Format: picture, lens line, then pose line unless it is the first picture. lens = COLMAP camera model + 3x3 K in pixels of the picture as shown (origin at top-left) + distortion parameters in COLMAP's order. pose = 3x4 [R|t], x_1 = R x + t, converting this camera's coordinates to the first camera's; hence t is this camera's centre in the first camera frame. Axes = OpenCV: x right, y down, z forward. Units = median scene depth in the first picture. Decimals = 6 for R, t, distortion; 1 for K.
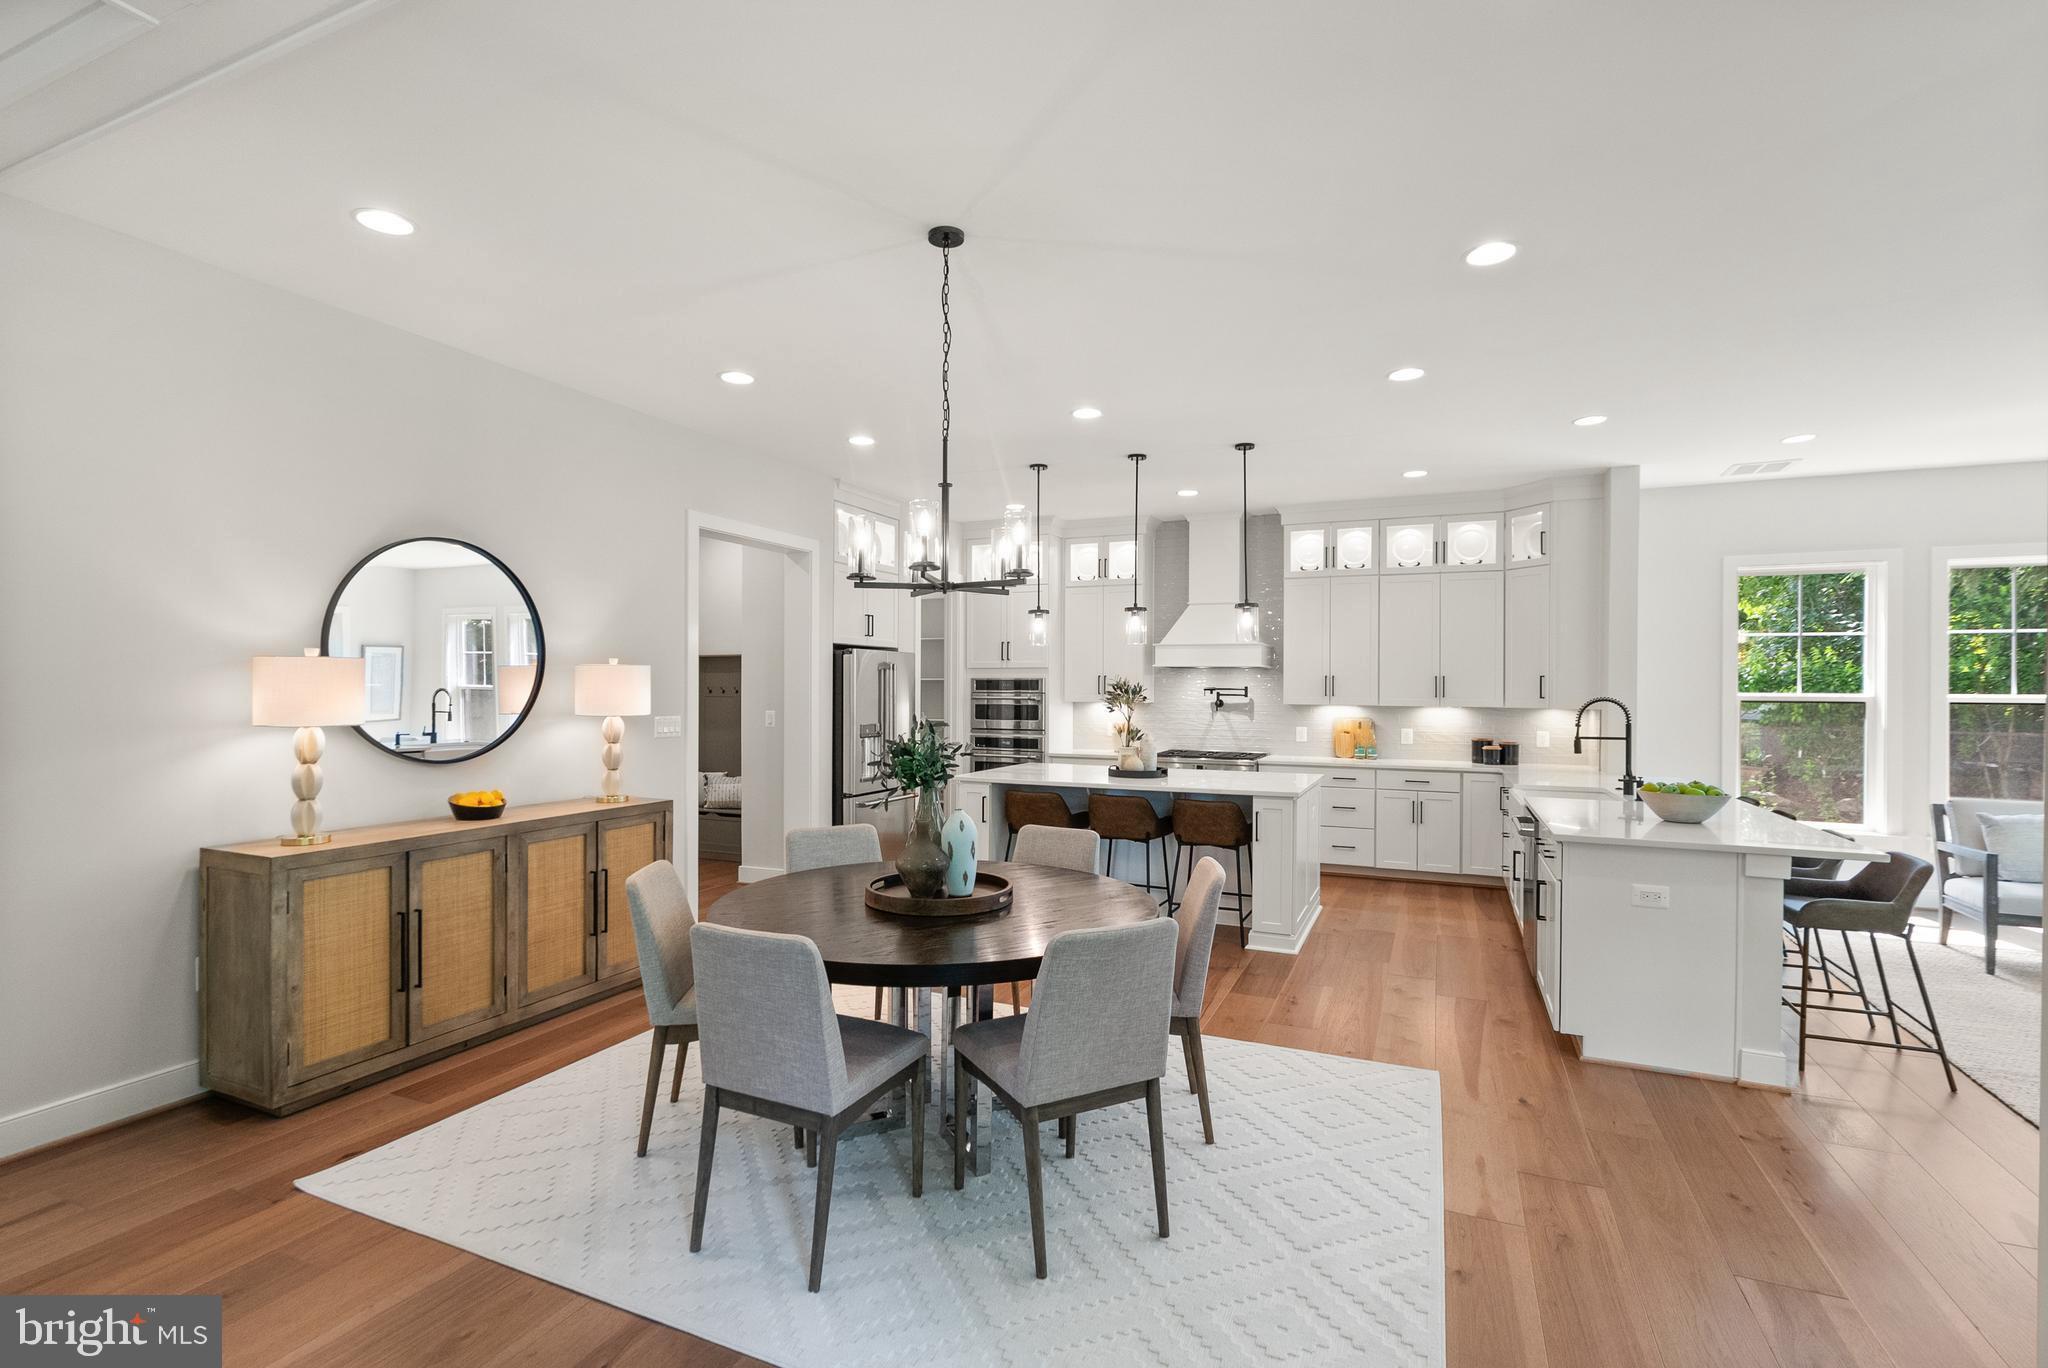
lens RADIAL K [[946.1, 0, 1013.9], [0, 946.1, 681.2], [0, 0, 1]] dist [0.002783, 0.001006]
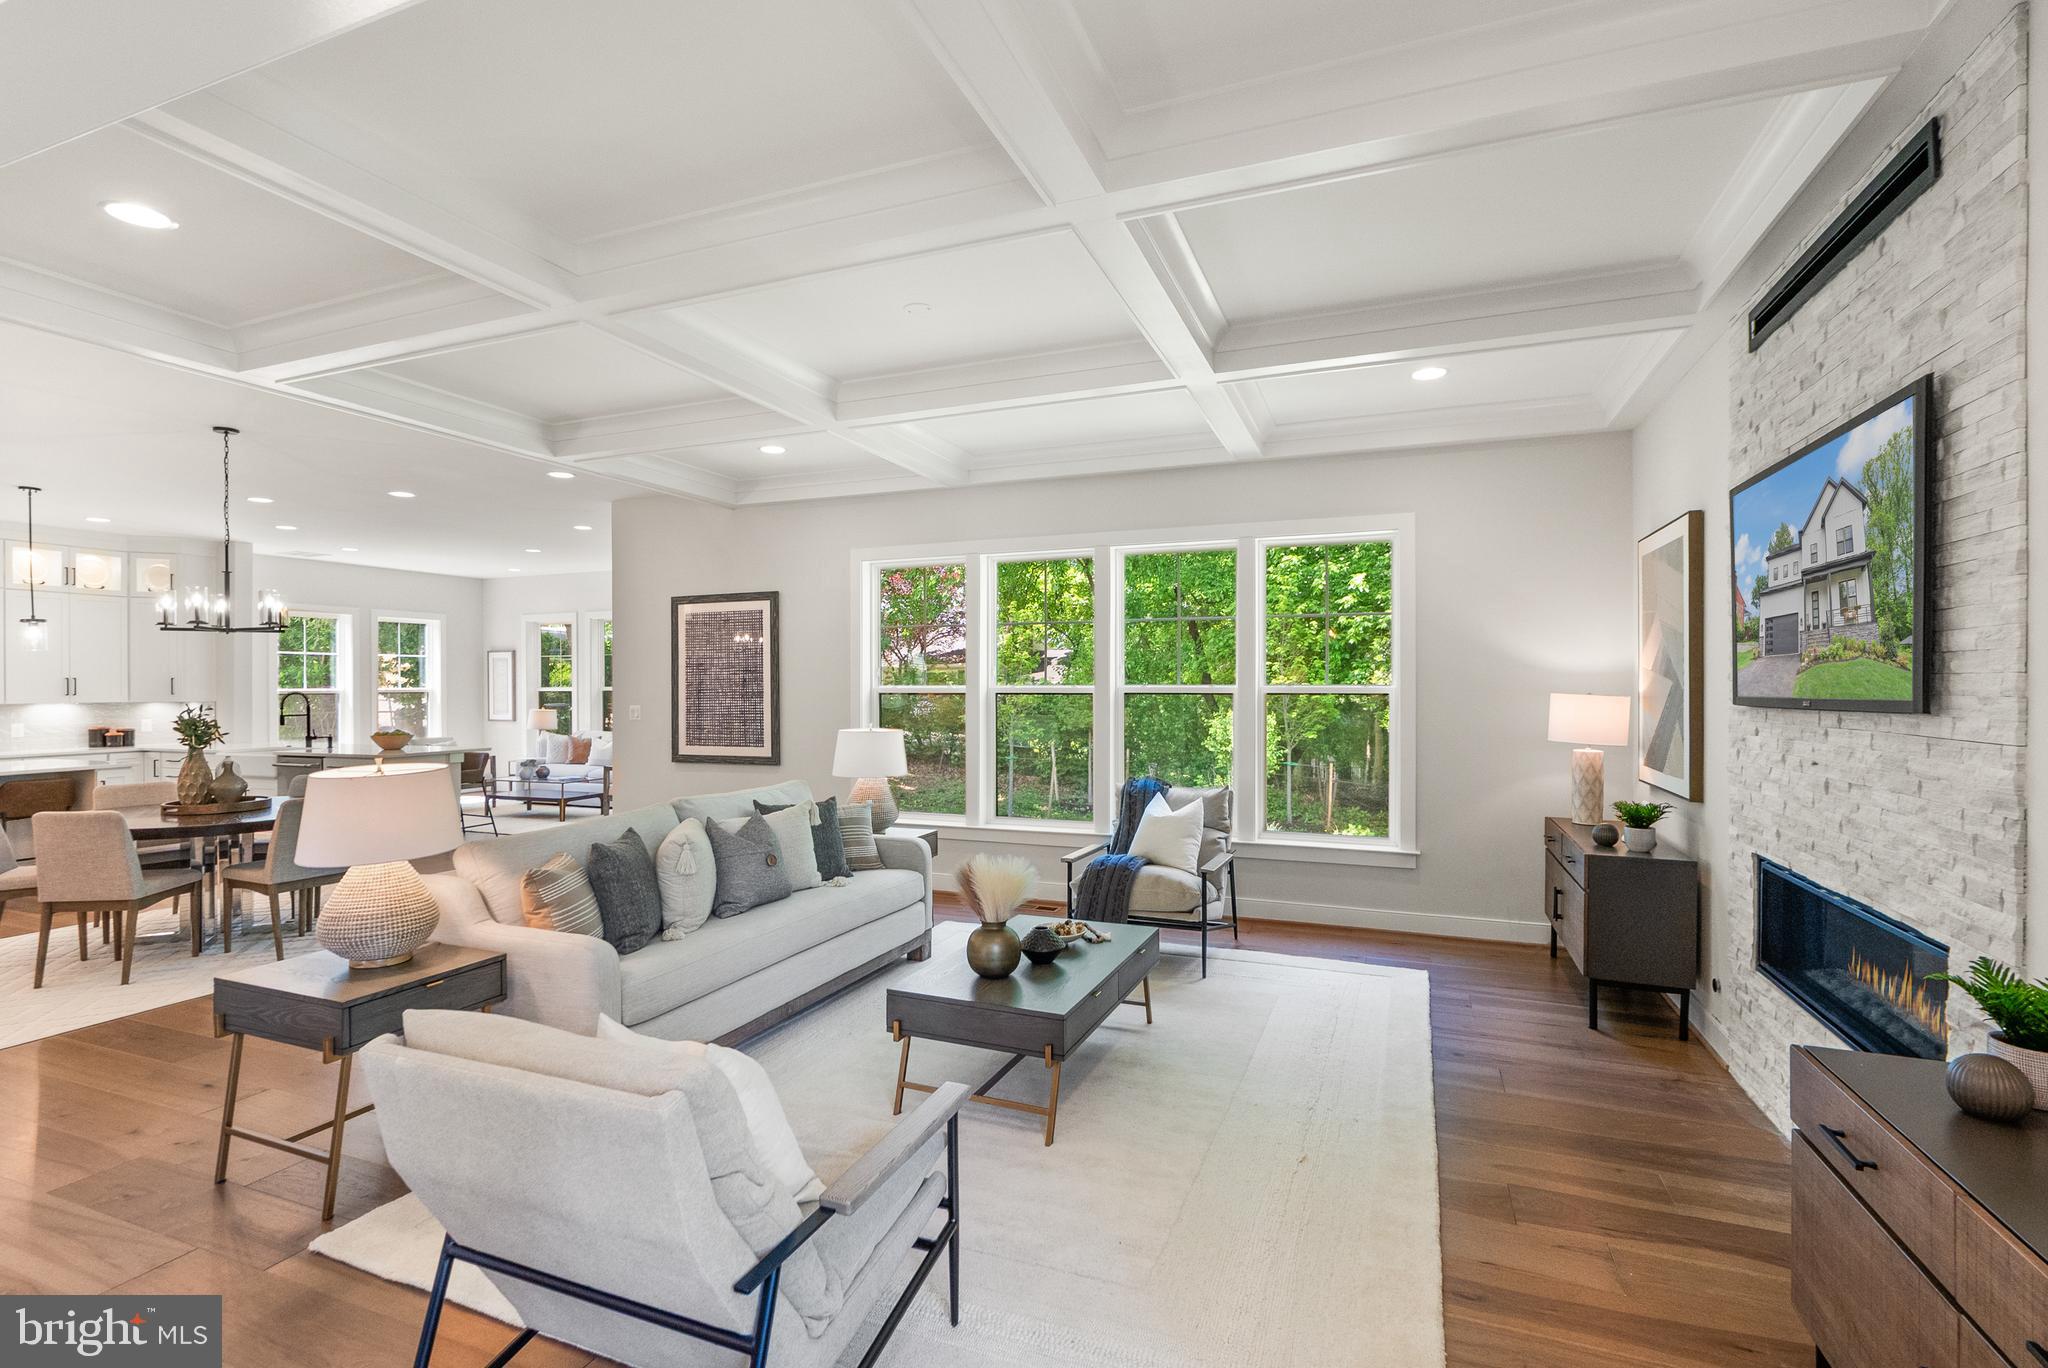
lens RADIAL K [[946.1, 0, 1014.2], [0, 946.1, 687.0], [0, 0, 1]] dist [0.002783, 0.001006]
pose [[-0.037740, -0.009998, 0.999238, -0.826052], [-0.001371, 0.999950, 0.009953, -0.007385], [-0.999287, -0.000994, -0.037752, -0.167776]]
